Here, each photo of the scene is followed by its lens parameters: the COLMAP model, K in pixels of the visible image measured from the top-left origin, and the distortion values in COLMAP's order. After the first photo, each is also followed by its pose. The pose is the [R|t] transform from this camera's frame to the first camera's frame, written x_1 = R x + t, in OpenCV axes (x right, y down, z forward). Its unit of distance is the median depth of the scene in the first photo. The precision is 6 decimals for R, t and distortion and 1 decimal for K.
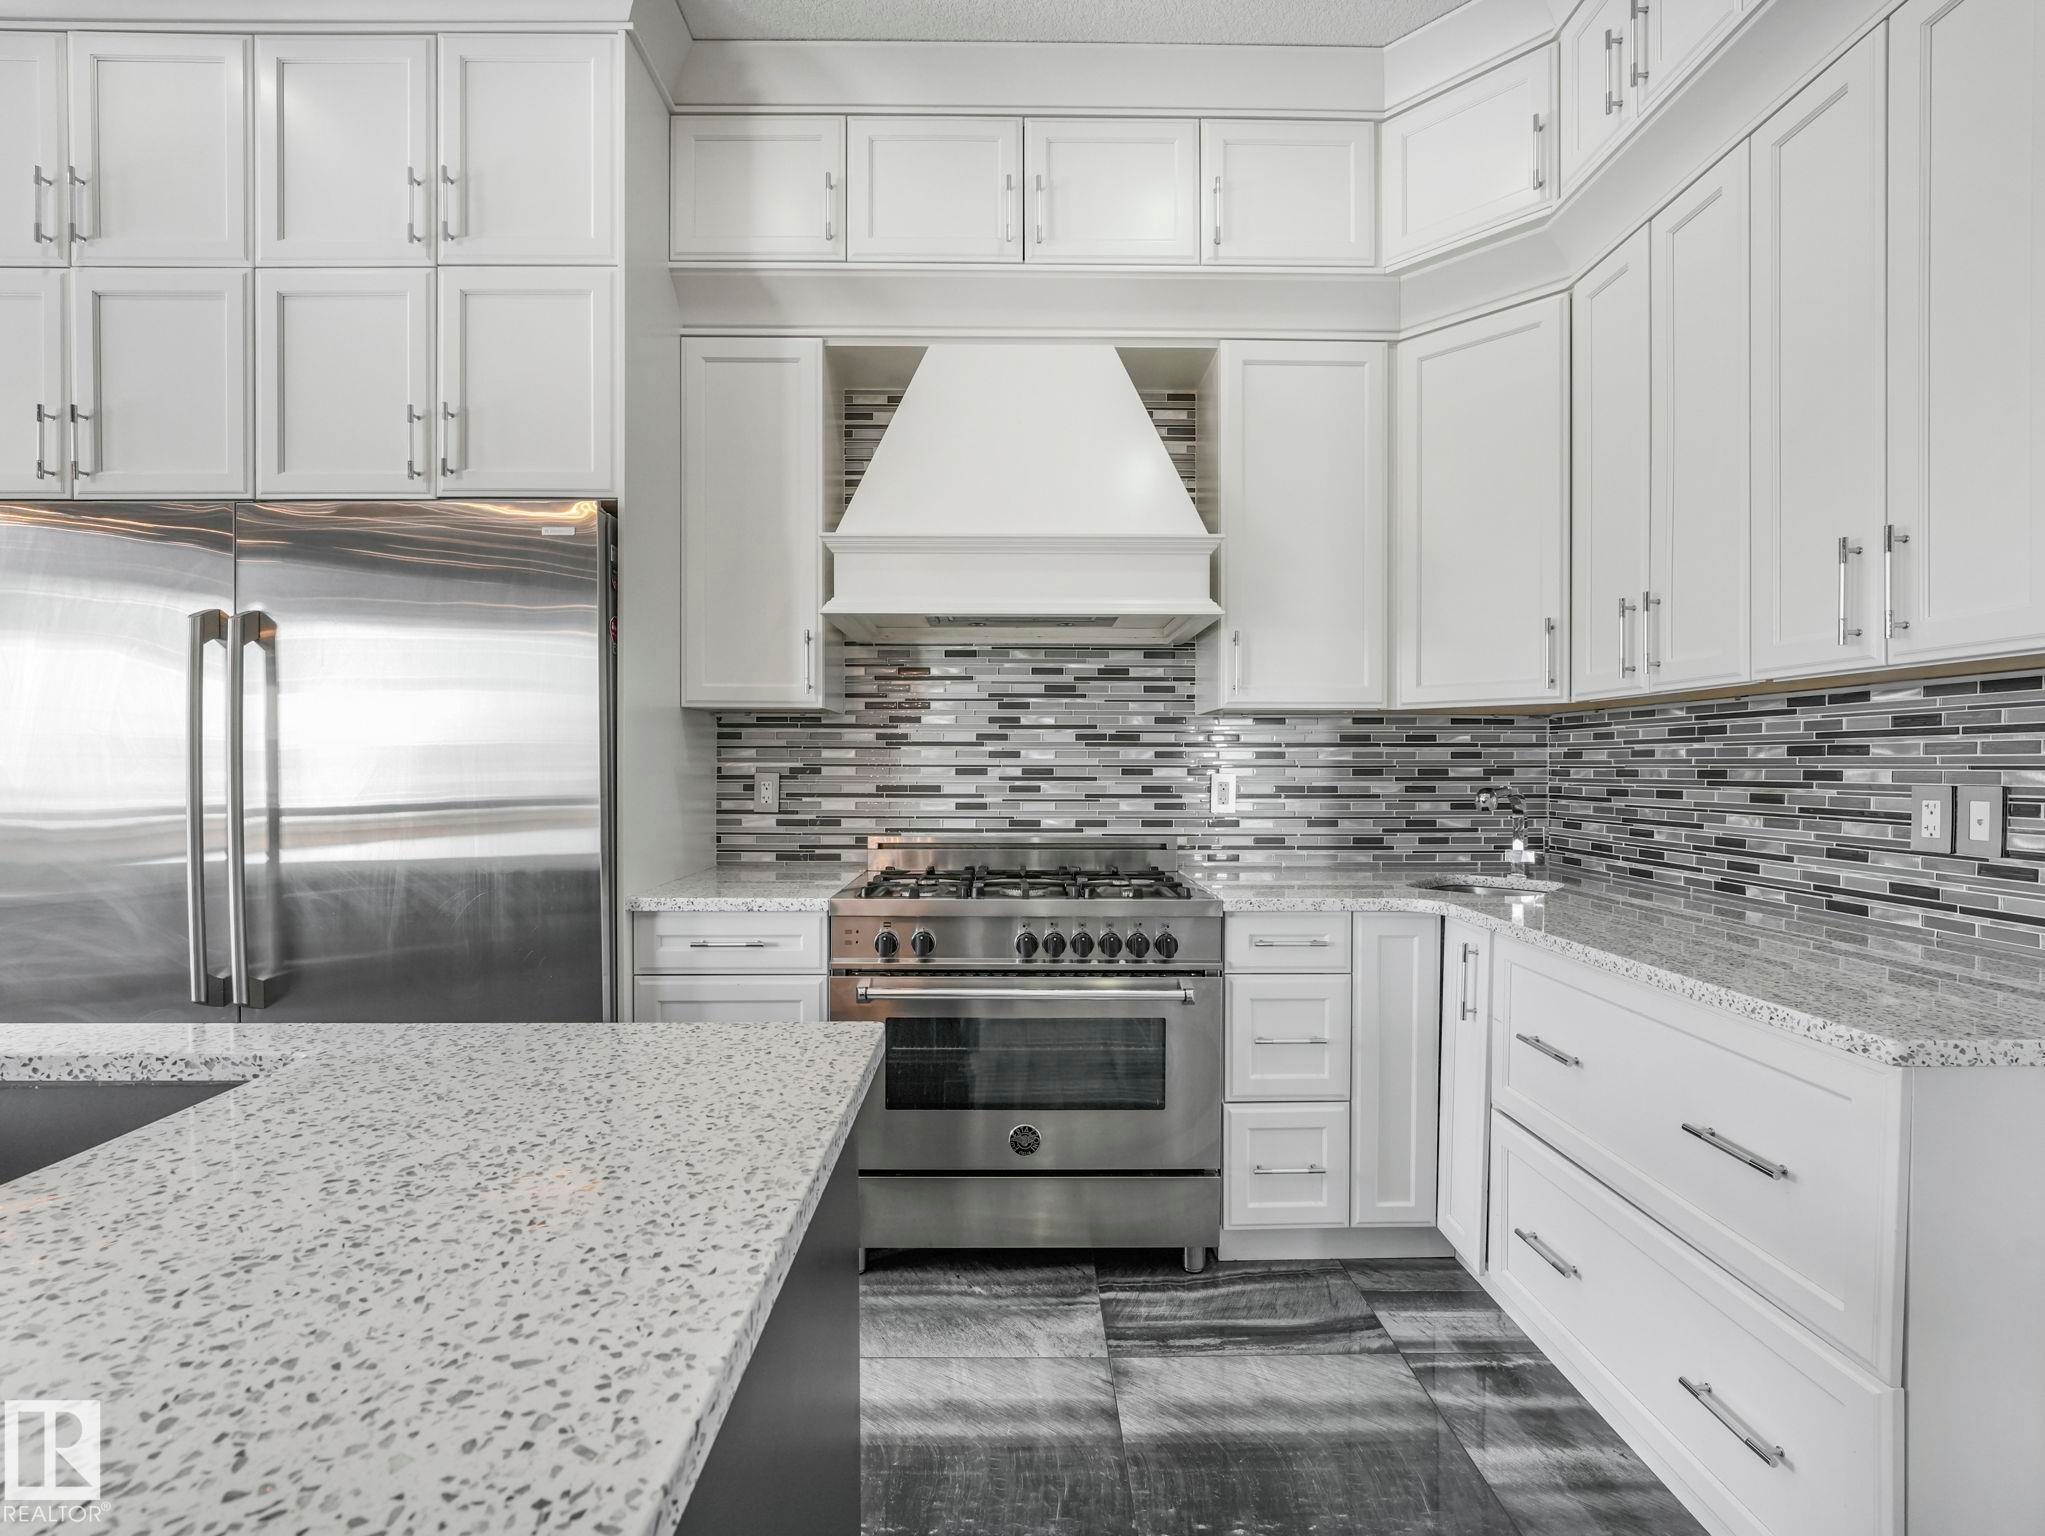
lens RADIAL K [[949.0, 0, 1024.0], [0, 949.0, 772.8], [0, 0, 1]] dist [0.000125, -0.001281]
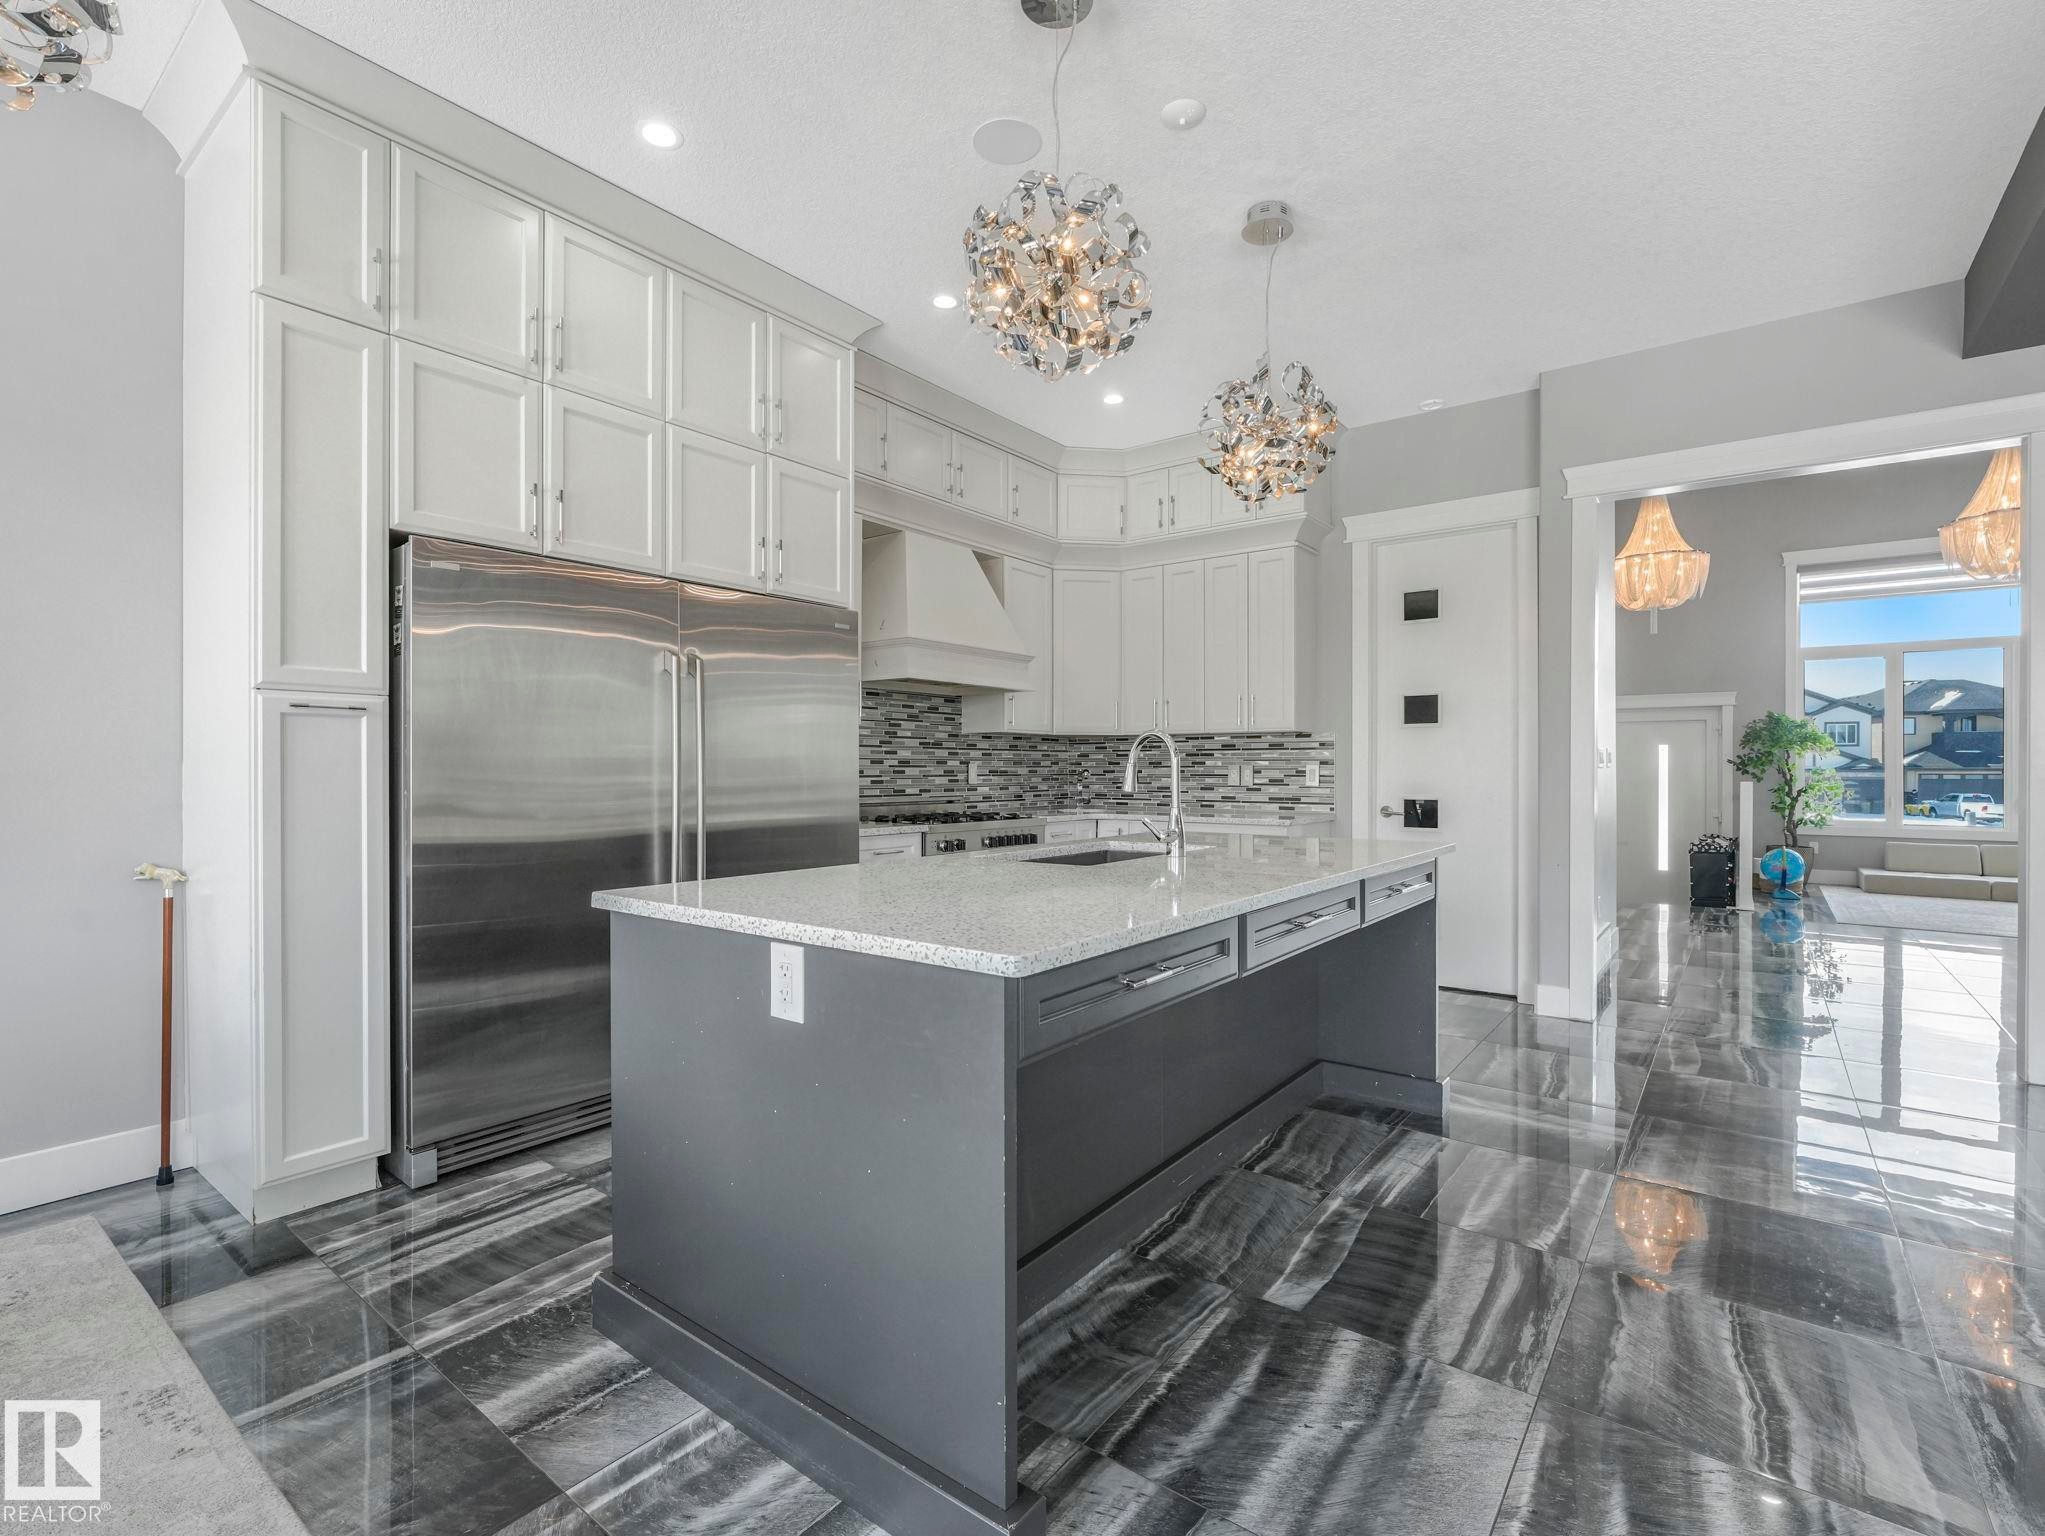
lens RADIAL K [[949.0, 0, 1035.8], [0, 949.0, 769.0], [0, 0, 1]] dist [0.000125, -0.001281]
pose [[0.629102, -0.001750, 0.777321, -1.229164], [0.005907, 0.999979, -0.002529, 0.017675], [-0.777300, 0.006183, 0.629099, -0.328332]]
